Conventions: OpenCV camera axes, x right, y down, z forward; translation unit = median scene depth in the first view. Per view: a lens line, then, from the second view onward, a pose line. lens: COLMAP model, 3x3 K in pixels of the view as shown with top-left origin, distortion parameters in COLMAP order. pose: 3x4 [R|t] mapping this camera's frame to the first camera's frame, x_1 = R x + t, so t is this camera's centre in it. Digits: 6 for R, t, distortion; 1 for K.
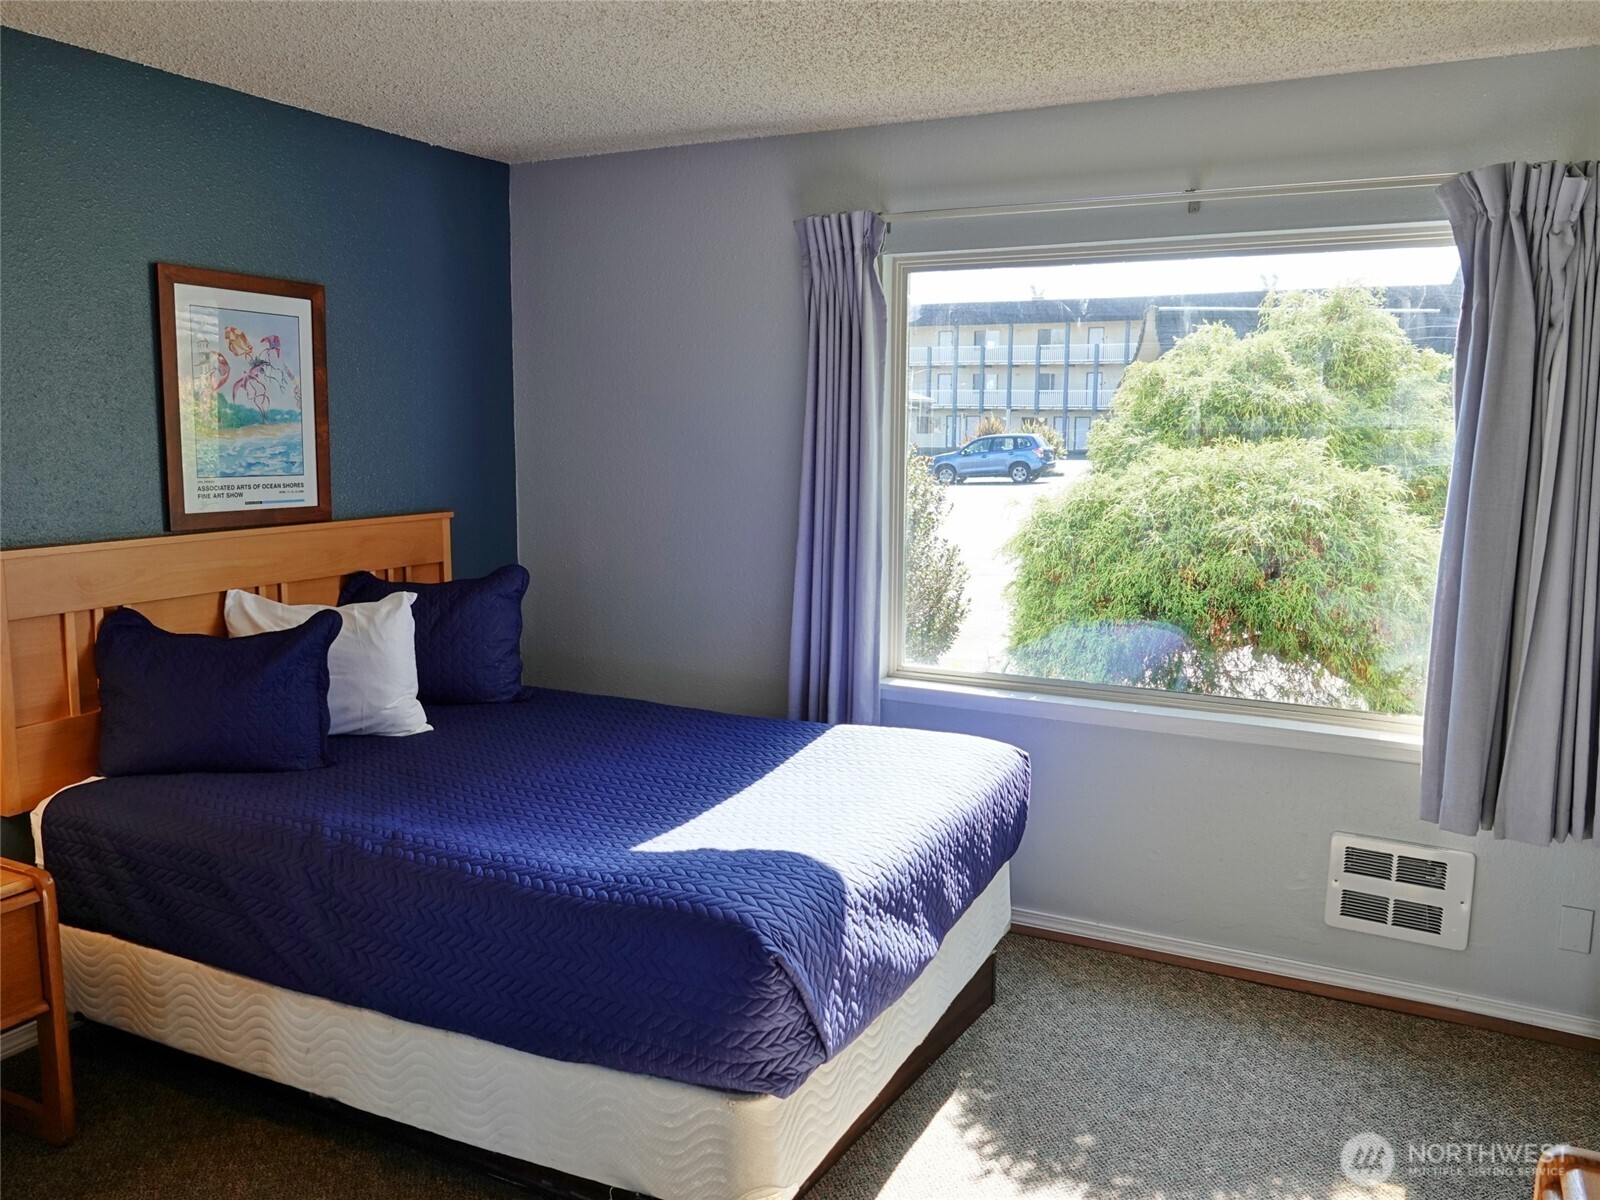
lens RADIAL K [[1254.1, 0, 805.3], [0, 1254.1, 595.1], [0, 0, 1]] dist [0.000411, 0.005060]
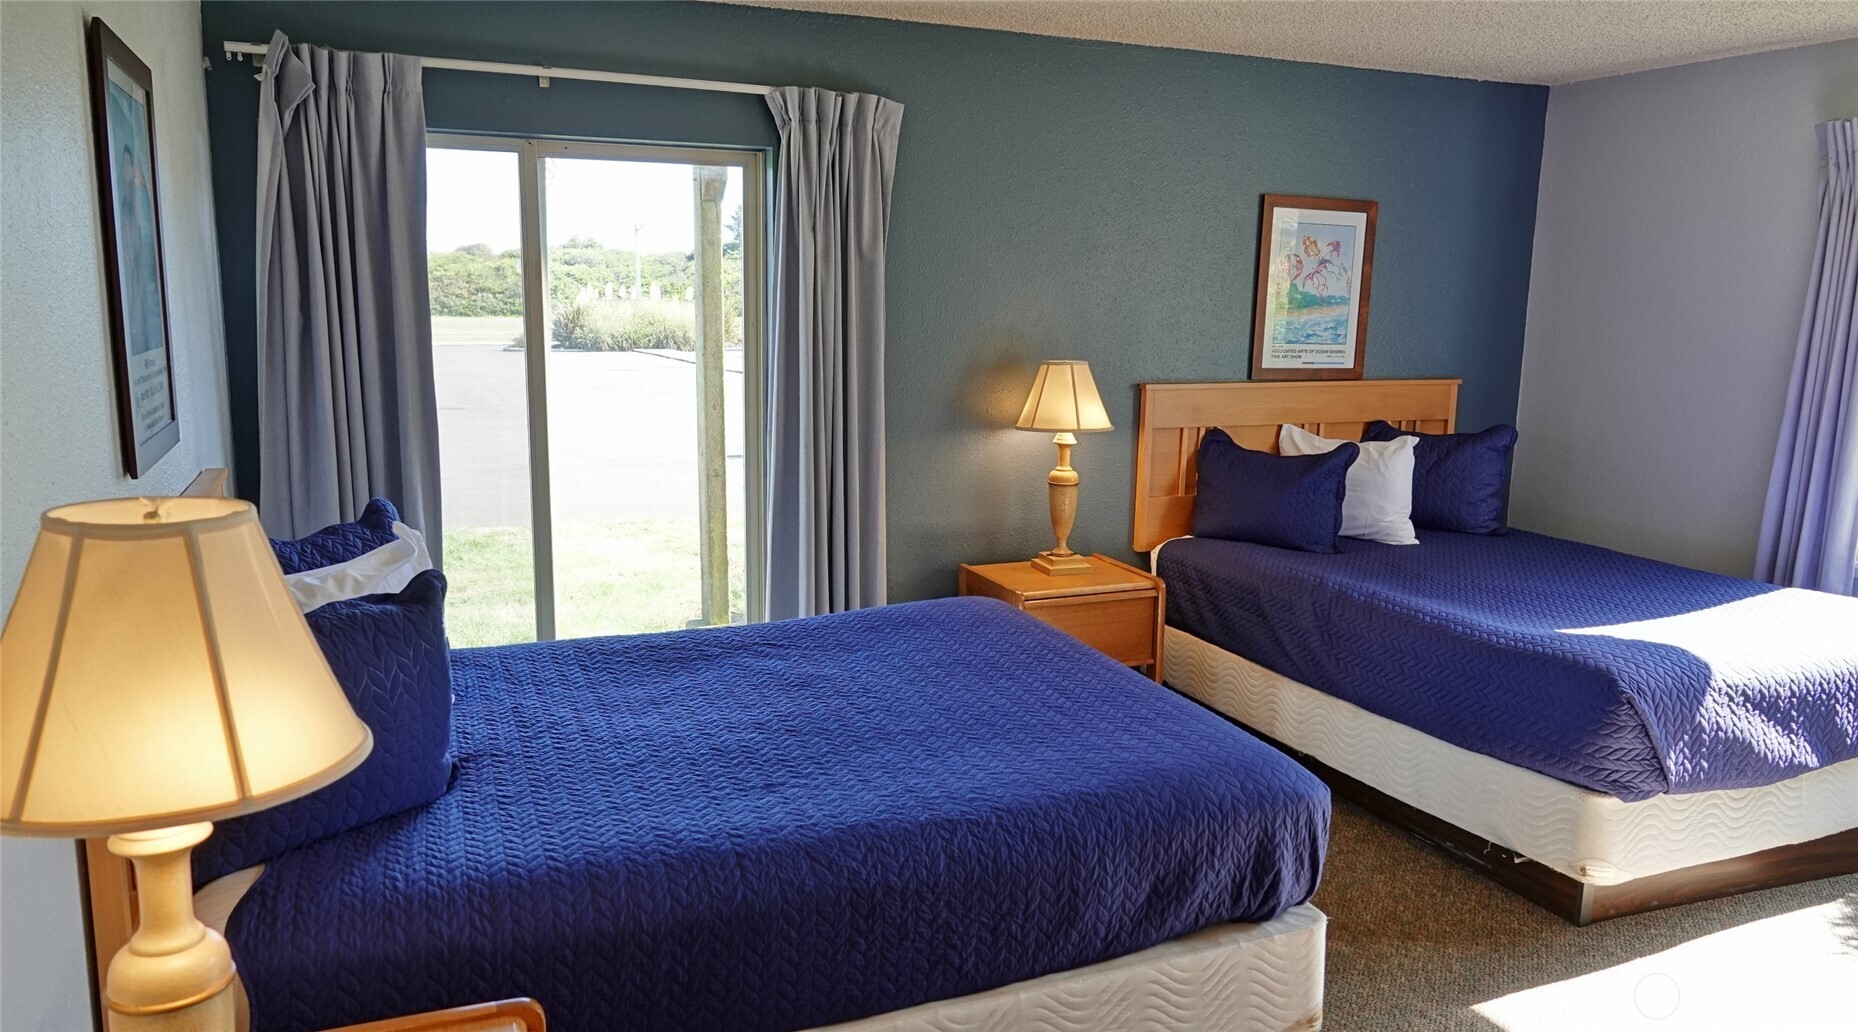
lens RADIAL K [[1300.7, 0, 931.9], [0, 1300.7, 509.0], [0, 0, 1]] dist [0.007446, 0.006379]
pose [[0.770117, 0.115049, -0.627442, 0.165769], [-0.100715, 0.993194, 0.058497, 0.045591], [0.629901, 0.018144, 0.776463, -0.386483]]
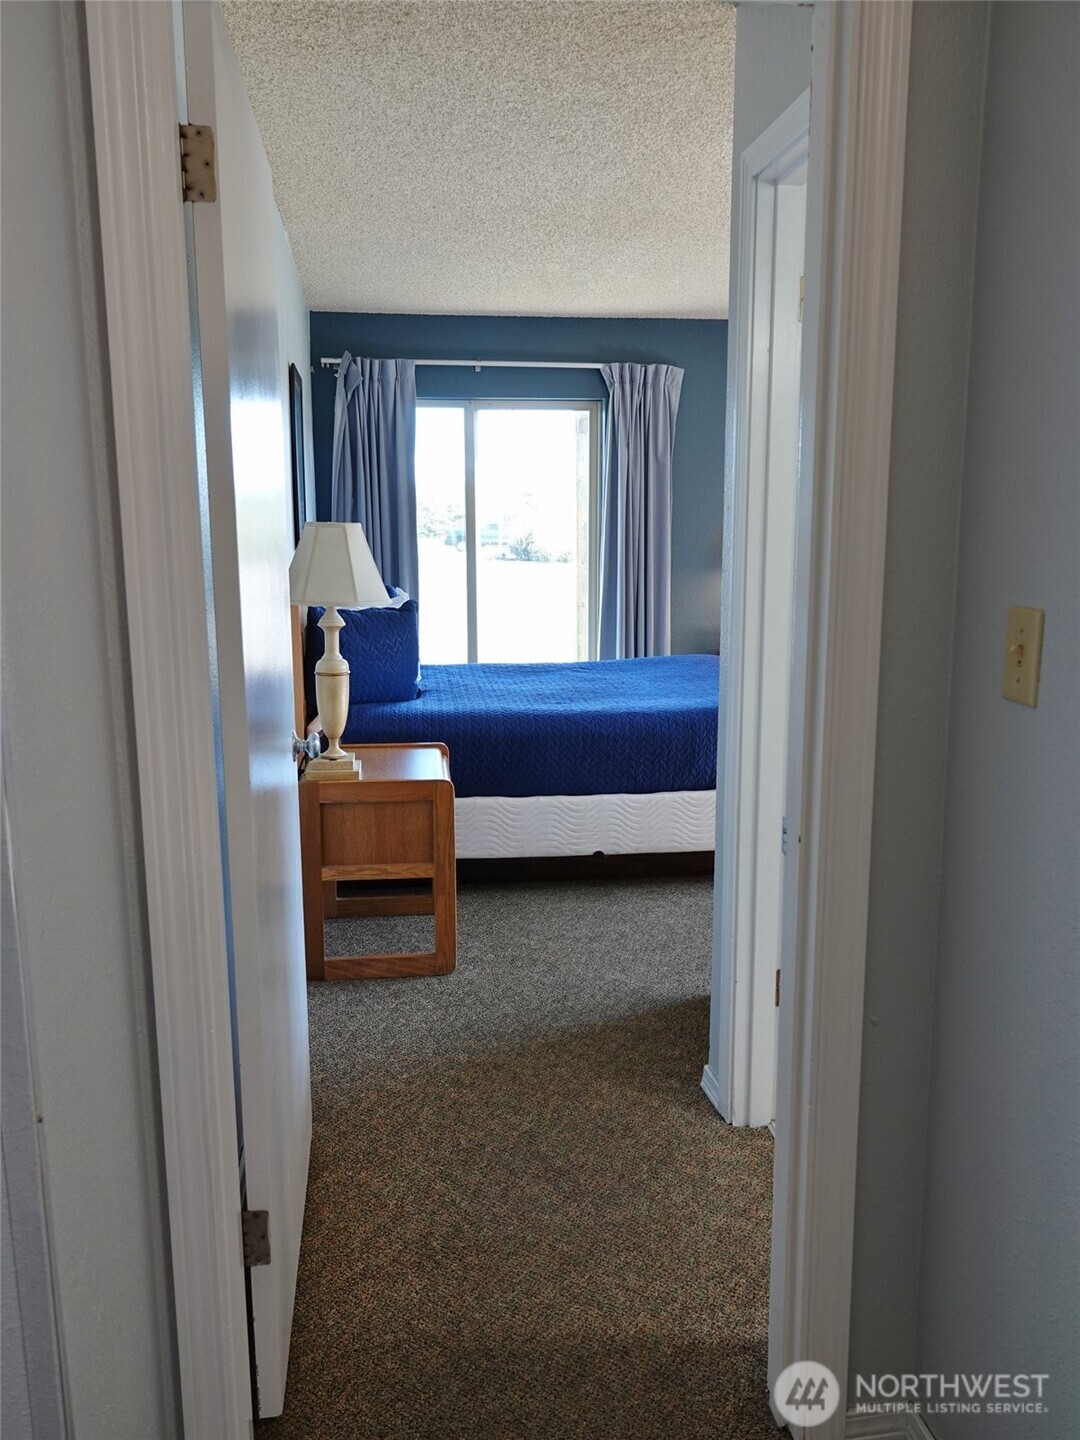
lens RADIAL K [[1128.7, 0, 543.5], [0, 1128.7, 725.3], [0, 0, 1]] dist [0.000411, 0.005060]
pose [[0.581834, 0.145436, -0.800198, 0.717653], [-0.107031, 0.989017, 0.101930, 0.140968], [0.806234, 0.026339, 0.591010, -0.679286]]
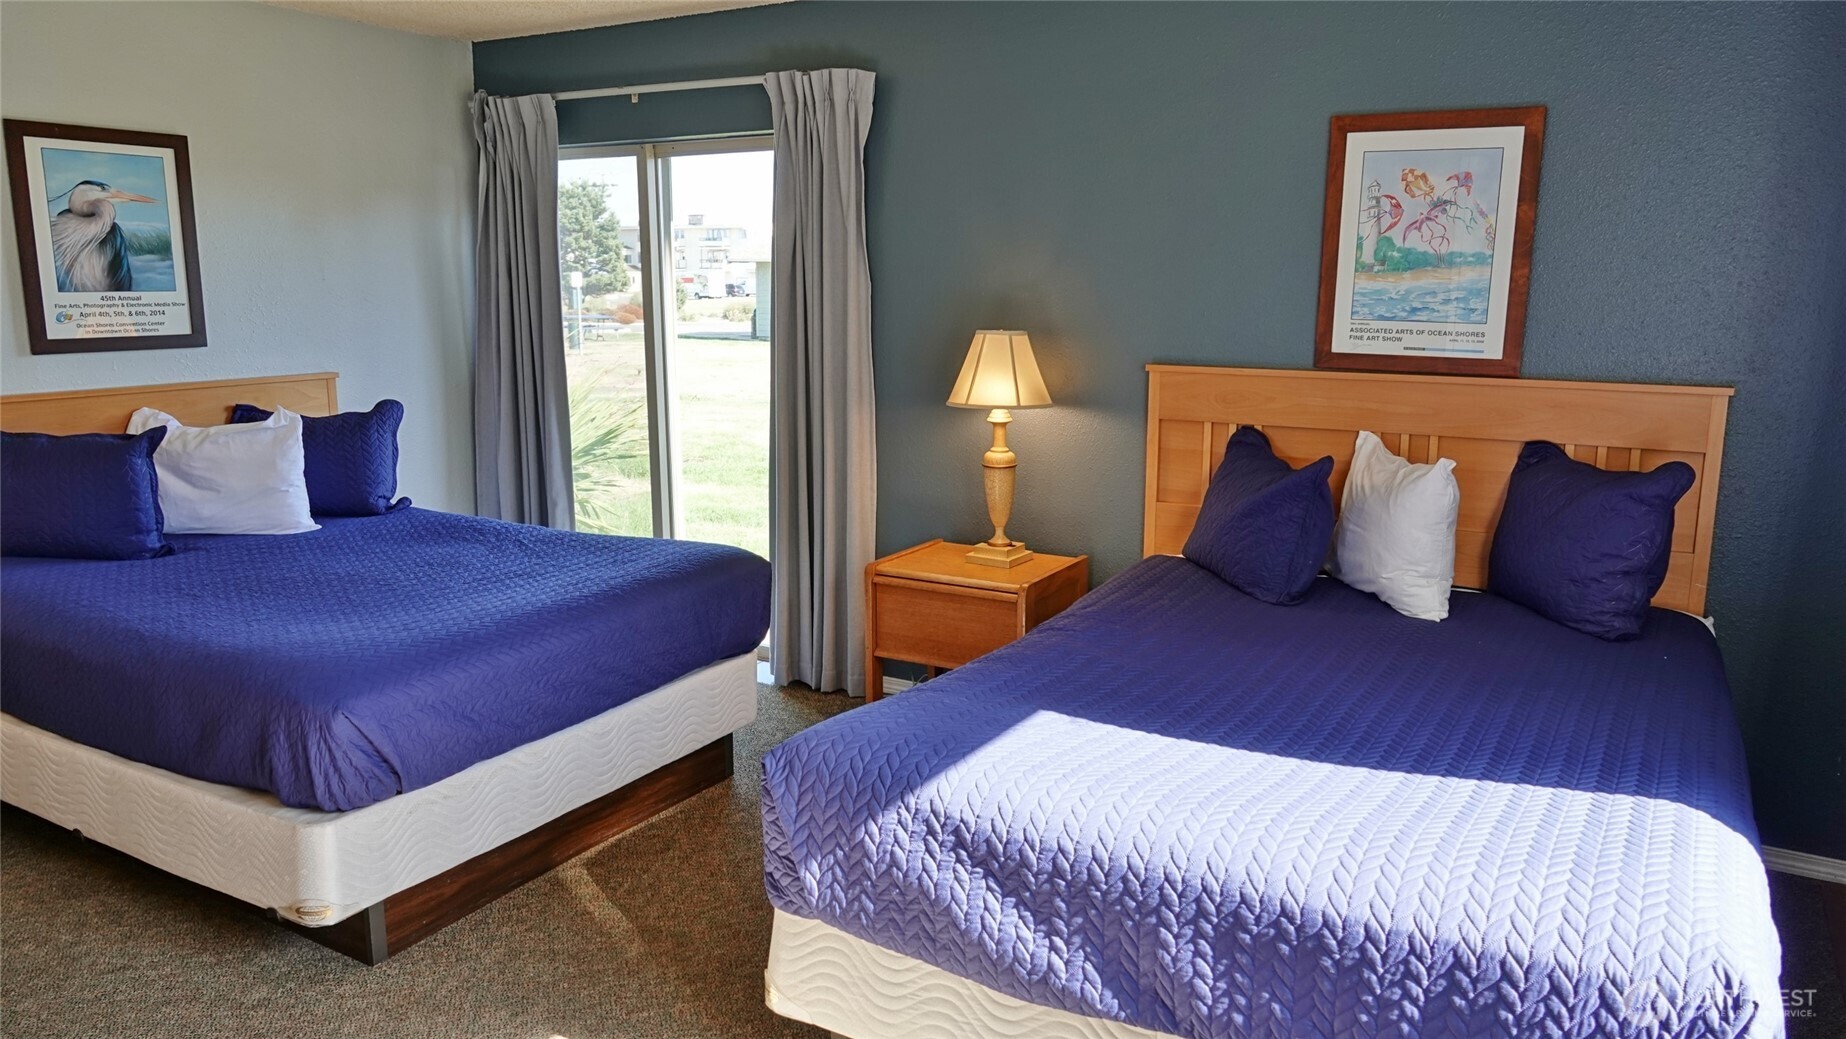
lens RADIAL K [[1292.3, 0, 923.2], [0, 1292.3, 502.2], [0, 0, 1]] dist [0.007446, 0.006379]
pose [[-0.061851, 0.169562, -0.983577, 0.618273], [-0.141036, 0.974091, 0.176795, -0.084624], [0.988071, 0.149654, -0.036334, 0.703790]]
